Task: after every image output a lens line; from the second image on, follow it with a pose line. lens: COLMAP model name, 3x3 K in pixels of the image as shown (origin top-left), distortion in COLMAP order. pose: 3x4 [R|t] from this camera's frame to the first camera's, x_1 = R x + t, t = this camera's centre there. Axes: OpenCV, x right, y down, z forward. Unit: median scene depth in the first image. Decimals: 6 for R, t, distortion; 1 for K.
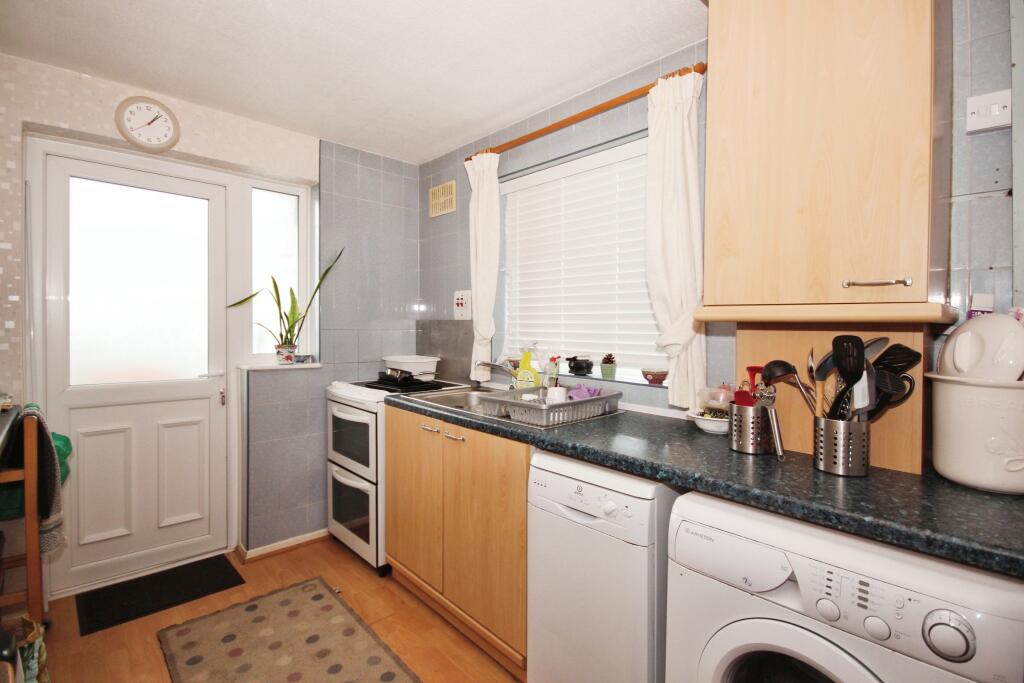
lens RADIAL K [[479.4, 0, 517.5], [0, 479.4, 334.8], [0, 0, 1]] dist [0.013579, -0.016187]
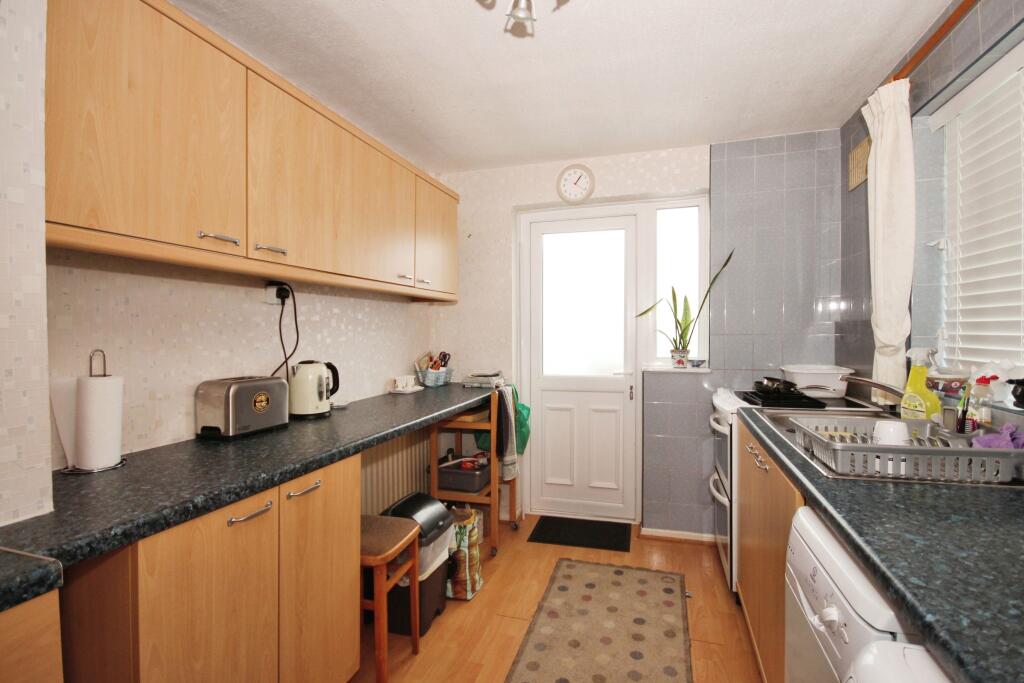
lens RADIAL K [[474.1, 0, 512.0], [0, 474.1, 341.5], [0, 0, 1]] dist [0.003917, 0.000423]
pose [[0.490470, 0.001270, -0.871457, 0.300764], [0.002142, 0.999994, 0.002662, -0.000708], [0.871456, -0.003172, 0.490464, 0.186367]]
